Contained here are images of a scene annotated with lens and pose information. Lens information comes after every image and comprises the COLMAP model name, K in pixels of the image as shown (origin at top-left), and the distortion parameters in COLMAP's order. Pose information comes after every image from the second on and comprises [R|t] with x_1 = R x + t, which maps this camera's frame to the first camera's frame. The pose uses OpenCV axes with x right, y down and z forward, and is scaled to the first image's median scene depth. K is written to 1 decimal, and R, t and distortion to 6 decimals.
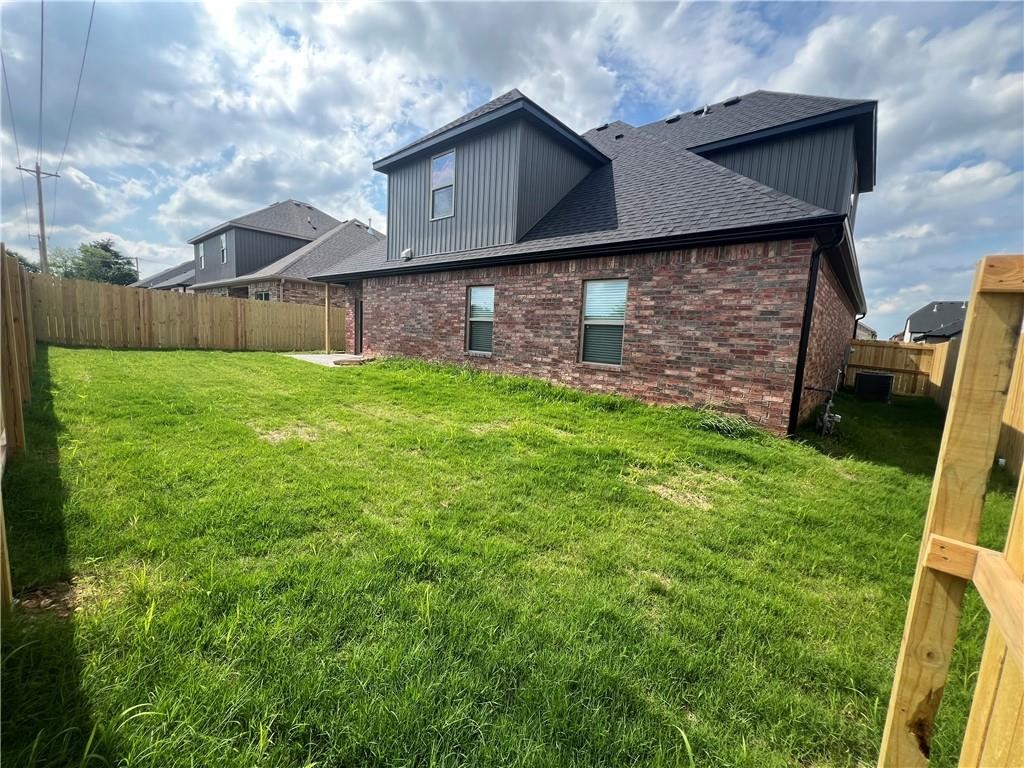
lens RADIAL K [[412.6, 0, 513.0], [0, 412.6, 382.8], [0, 0, 1]] dist [-0.002898, 0.000911]
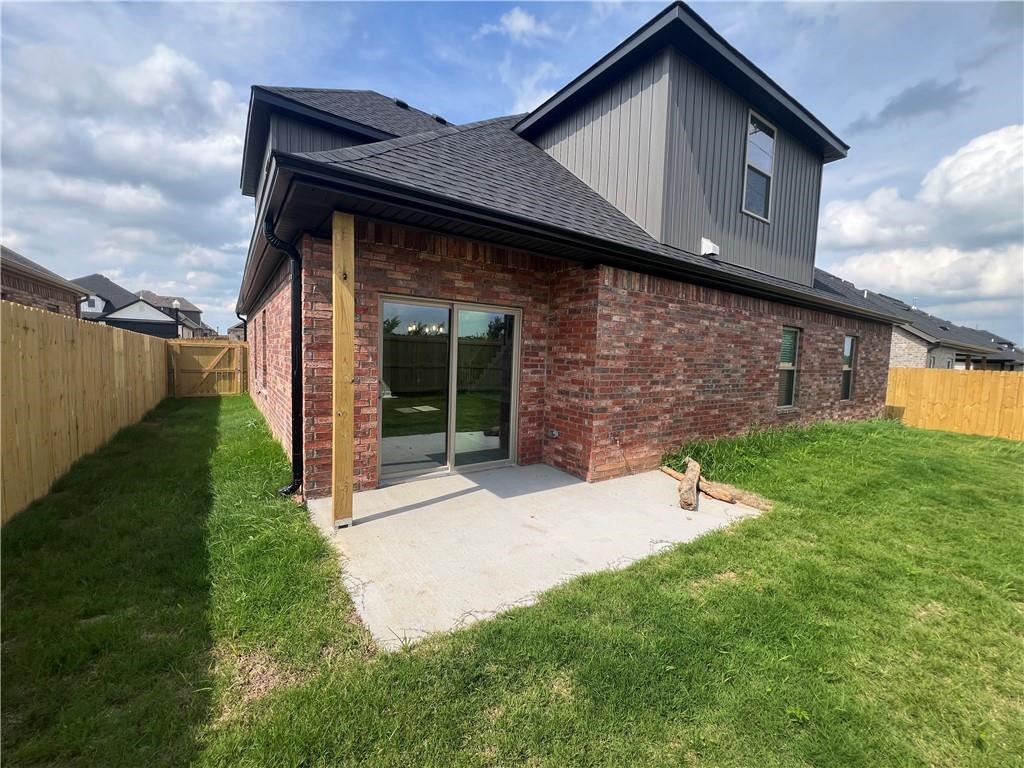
lens RADIAL K [[412.6, 0, 513.3], [0, 412.6, 383.2], [0, 0, 1]] dist [-0.002898, 0.000911]
pose [[0.240087, -0.111871, 0.964284, -1.300893], [0.096953, 0.991134, 0.090847, -0.324874], [-0.965898, 0.071679, 0.248805, 1.717308]]
